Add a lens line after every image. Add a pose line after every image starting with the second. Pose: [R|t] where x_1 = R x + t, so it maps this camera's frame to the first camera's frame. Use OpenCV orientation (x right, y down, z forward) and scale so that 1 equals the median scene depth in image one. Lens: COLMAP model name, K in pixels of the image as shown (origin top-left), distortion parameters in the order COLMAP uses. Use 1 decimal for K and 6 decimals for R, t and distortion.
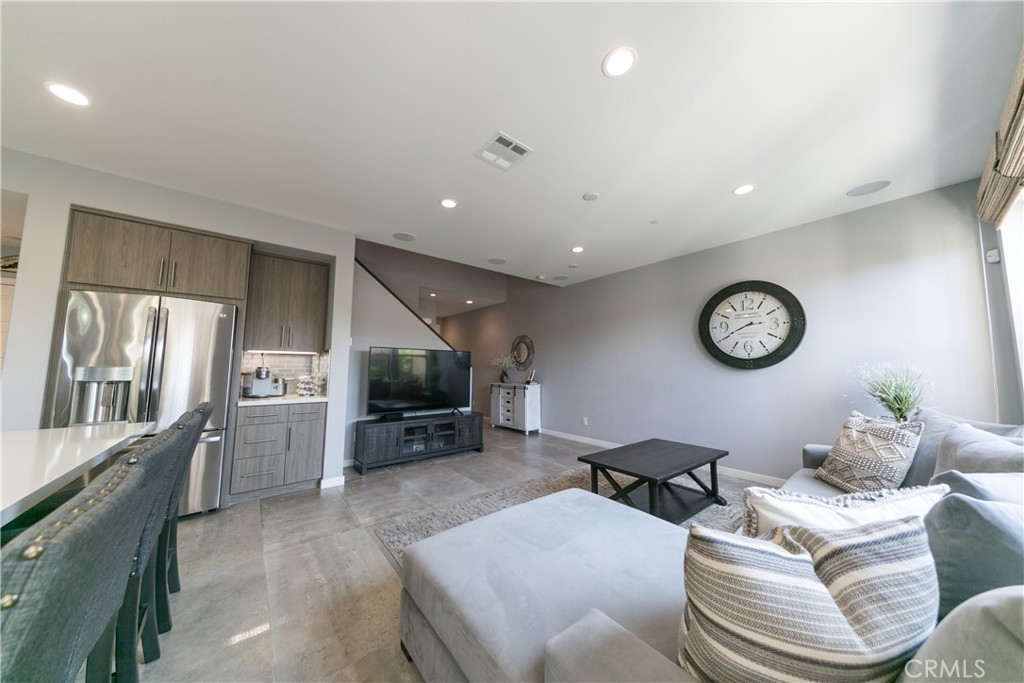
lens RADIAL K [[321.4, 0, 512.0], [0, 321.4, 341.5], [0, 0, 1]] dist [0.001866, 0.000035]
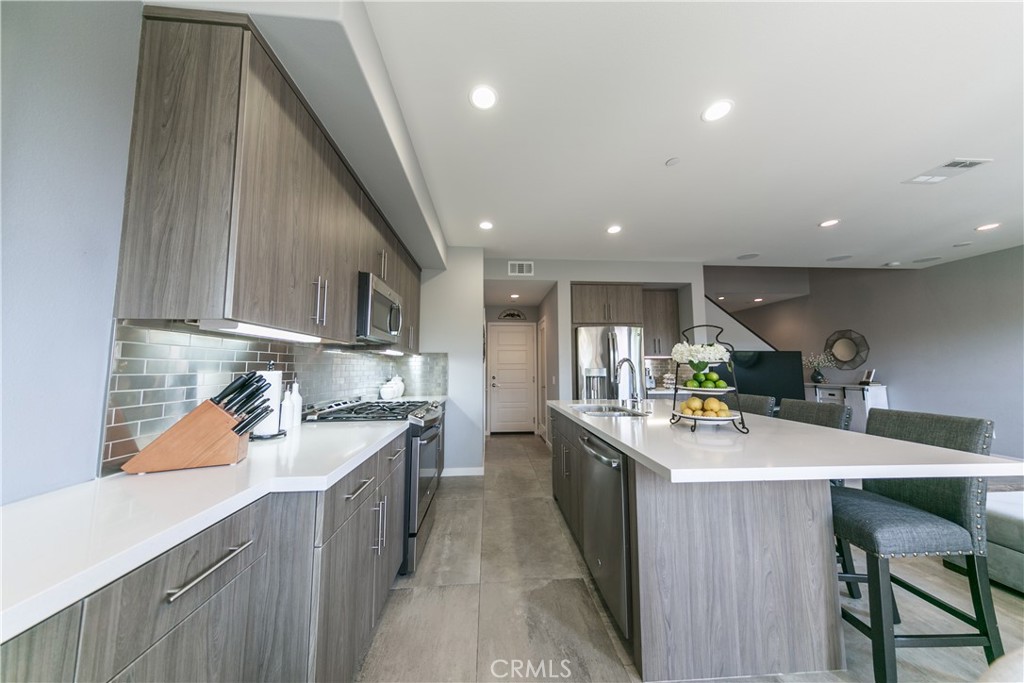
lens RADIAL K [[321.4, 0, 512.0], [0, 321.4, 341.5], [0, 0, 1]] dist [0.001866, 0.000035]
pose [[0.820967, -0.055692, -0.568254, -0.231207], [0.056419, 0.998274, -0.016326, -0.026684], [0.568182, -0.018657, 0.822691, -0.270026]]
